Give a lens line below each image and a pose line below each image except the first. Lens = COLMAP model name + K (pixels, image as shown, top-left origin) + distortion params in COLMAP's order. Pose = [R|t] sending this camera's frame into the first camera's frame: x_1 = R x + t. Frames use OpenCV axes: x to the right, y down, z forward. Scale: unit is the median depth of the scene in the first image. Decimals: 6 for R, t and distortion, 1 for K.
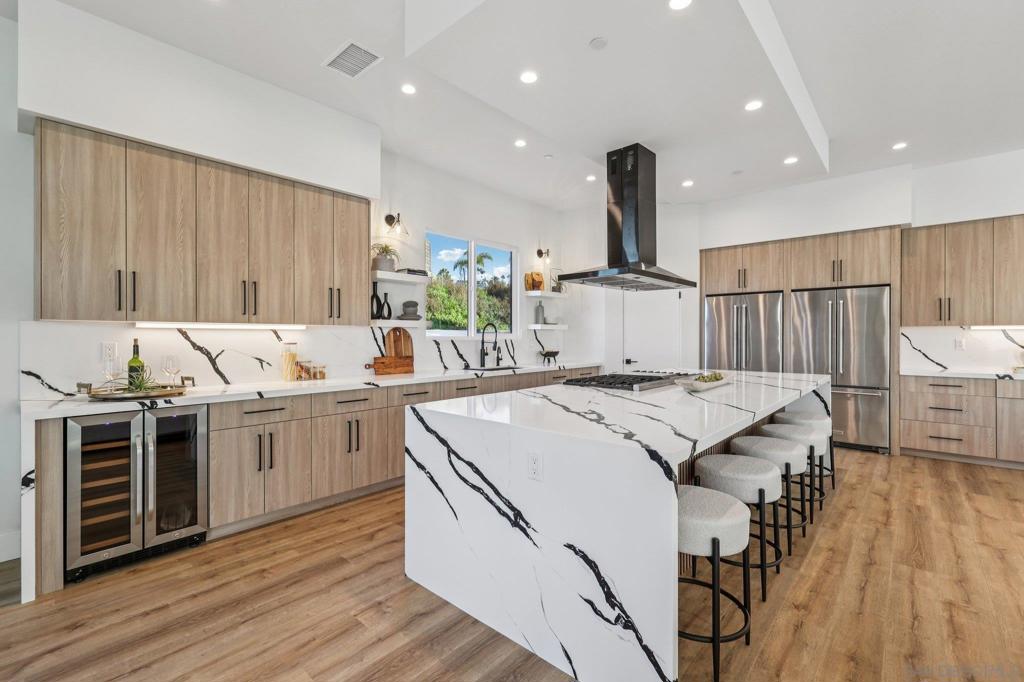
lens RADIAL K [[448.2, 0, 510.0], [0, 448.2, 337.5], [0, 0, 1]] dist [0.000392, 0.000049]
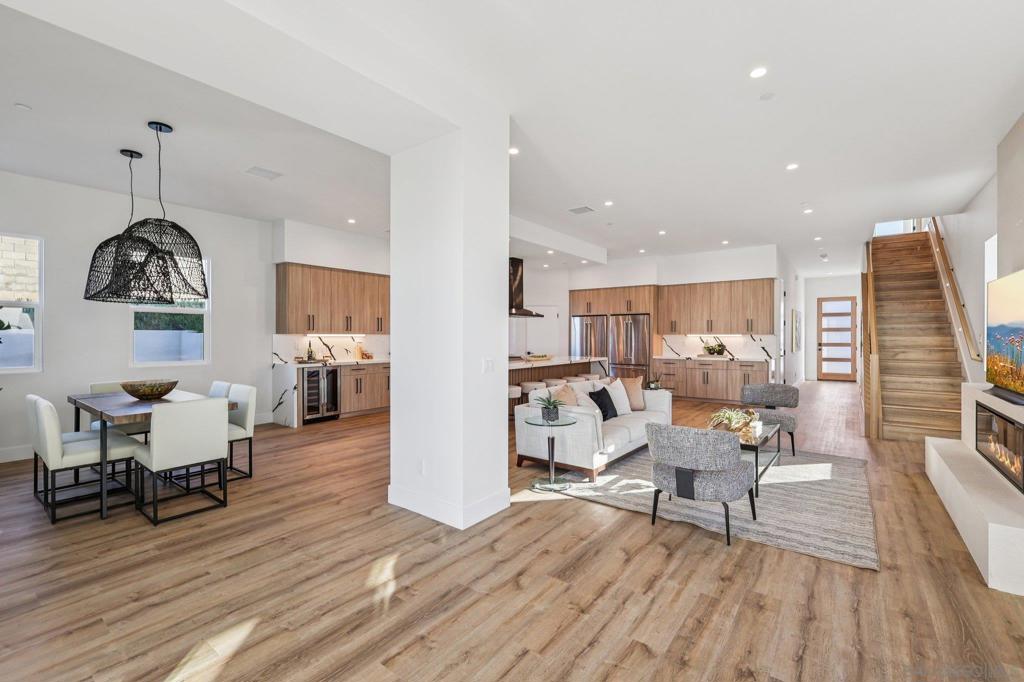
lens RADIAL K [[448.2, 0, 510.0], [0, 448.2, 337.5], [0, 0, 1]] dist [0.000392, 0.000049]
pose [[0.996757, 0.002525, 0.080434, 0.082160], [-0.002656, 0.999995, 0.001532, -0.018522], [-0.080429, -0.001740, 0.996759, -1.349300]]
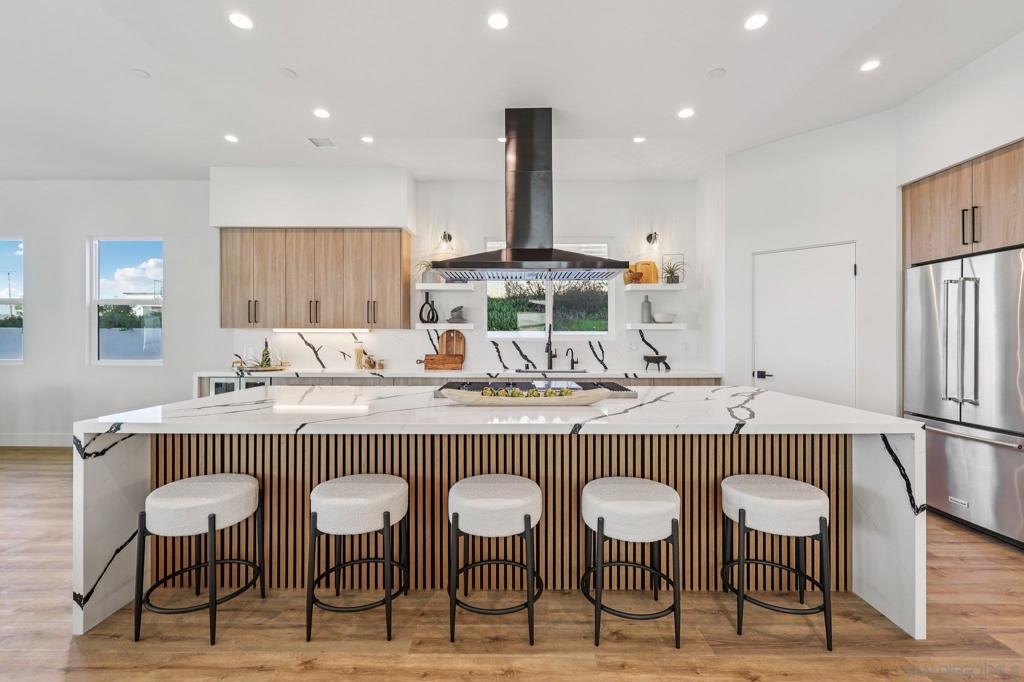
lens RADIAL K [[448.2, 0, 510.0], [0, 448.2, 337.5], [0, 0, 1]] dist [0.000392, 0.000049]
pose [[0.665288, 0.001638, -0.746585, 0.923260], [-0.004152, 0.999990, -0.001506, -0.001235], [0.746576, 0.004102, 0.665288, 0.444058]]
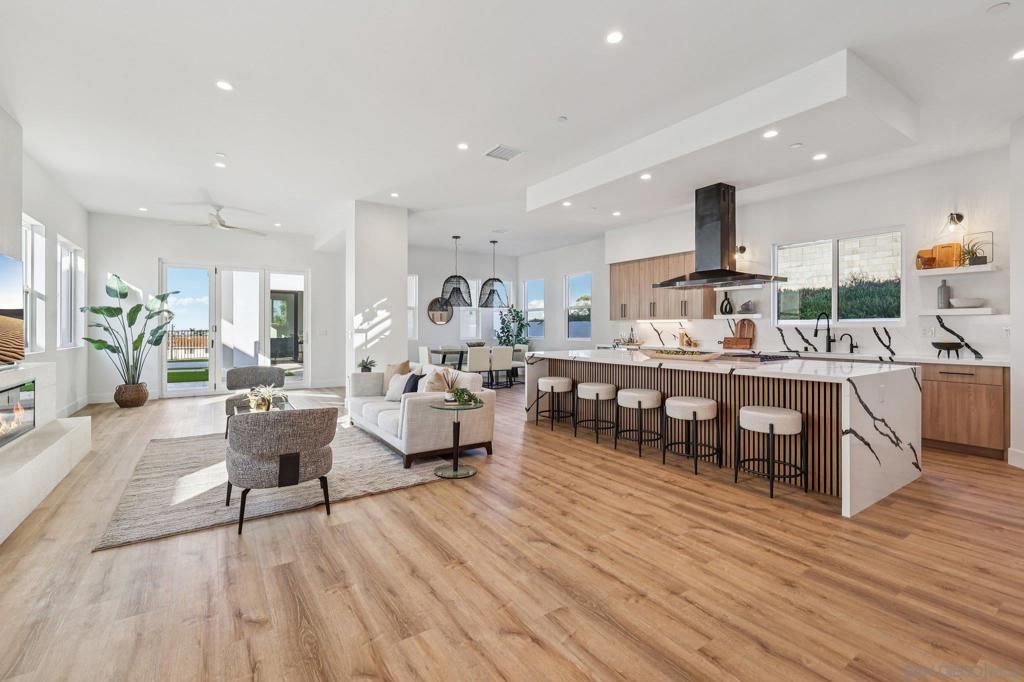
lens RADIAL K [[441.2, 0, 517.1], [0, 441.2, 329.5], [0, 0, 1]] dist [0.000670, 0.000226]
pose [[-0.233608, 0.005128, -0.972317, 1.797474], [-0.002500, 0.999980, 0.005875, 0.008785], [0.972328, 0.003804, -0.233590, 0.774116]]
